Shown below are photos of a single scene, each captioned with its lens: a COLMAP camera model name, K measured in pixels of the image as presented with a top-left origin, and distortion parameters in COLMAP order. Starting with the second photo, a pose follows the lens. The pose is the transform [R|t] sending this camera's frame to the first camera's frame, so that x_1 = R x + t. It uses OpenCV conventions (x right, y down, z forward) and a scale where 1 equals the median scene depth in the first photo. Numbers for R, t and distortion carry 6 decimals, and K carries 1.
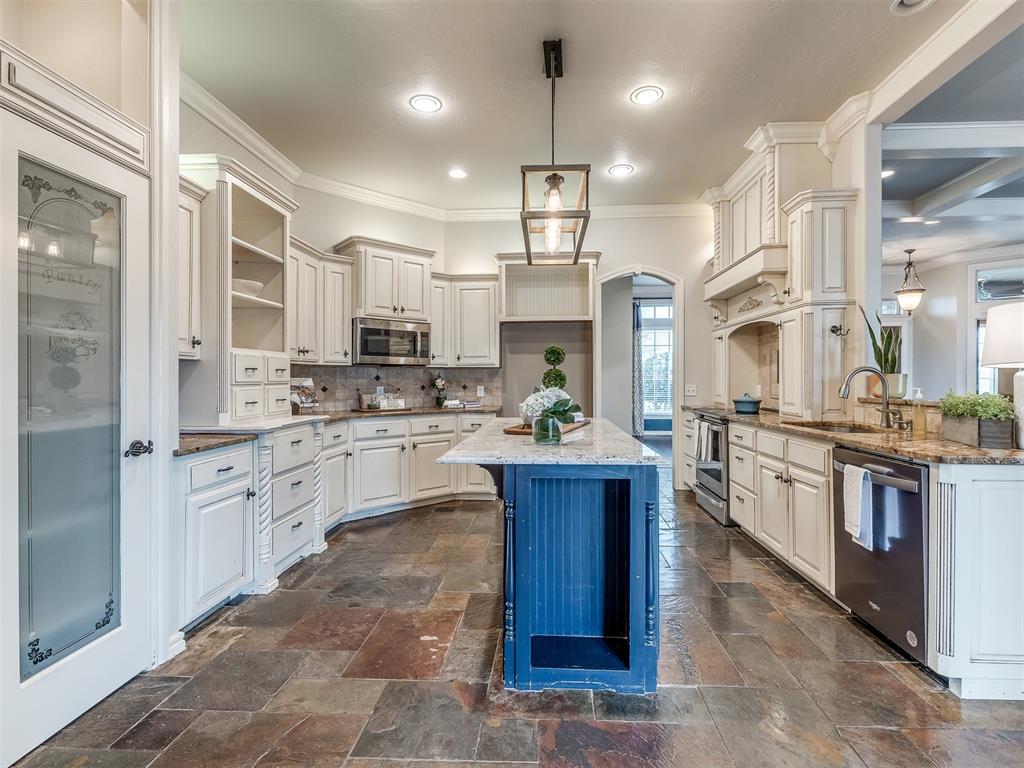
lens RADIAL K [[496.4, 0, 521.3], [0, 496.4, 387.0], [0, 0, 1]] dist [0.000483, 0.000057]
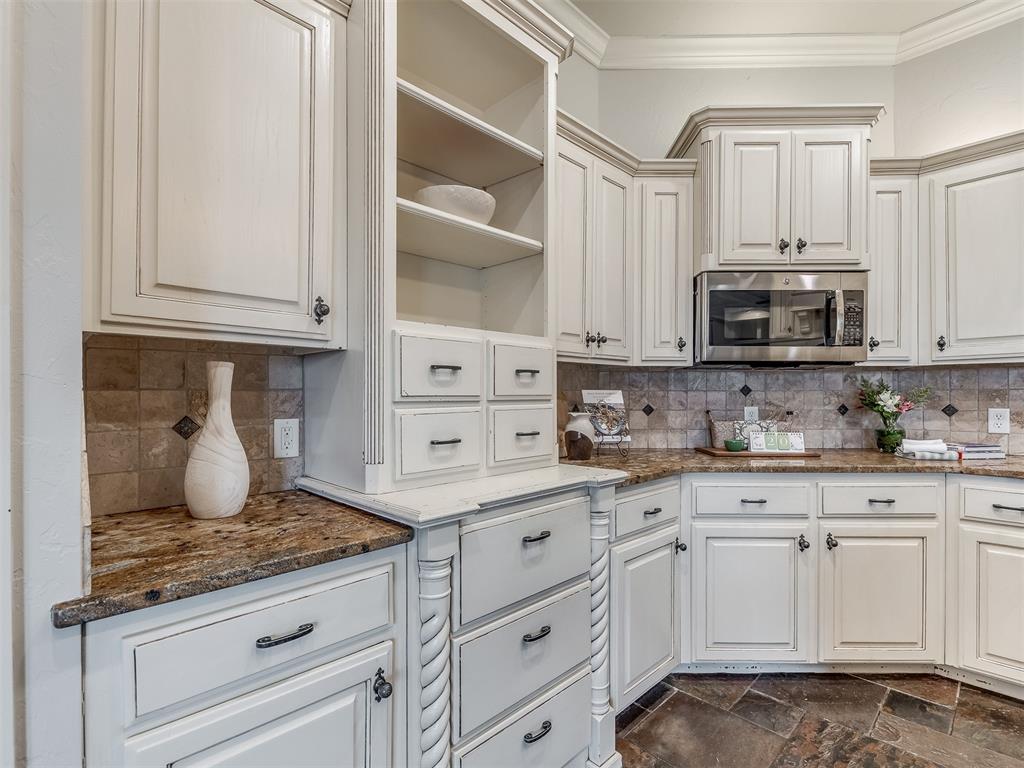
lens RADIAL K [[496.4, 0, 521.3], [0, 496.4, 387.0], [0, 0, 1]] dist [0.000483, 0.000057]
pose [[0.749467, -0.007550, -0.661999, -0.130288], [-0.012566, 0.999593, -0.025627, -0.005619], [0.661923, 0.027526, 0.749066, 0.488205]]
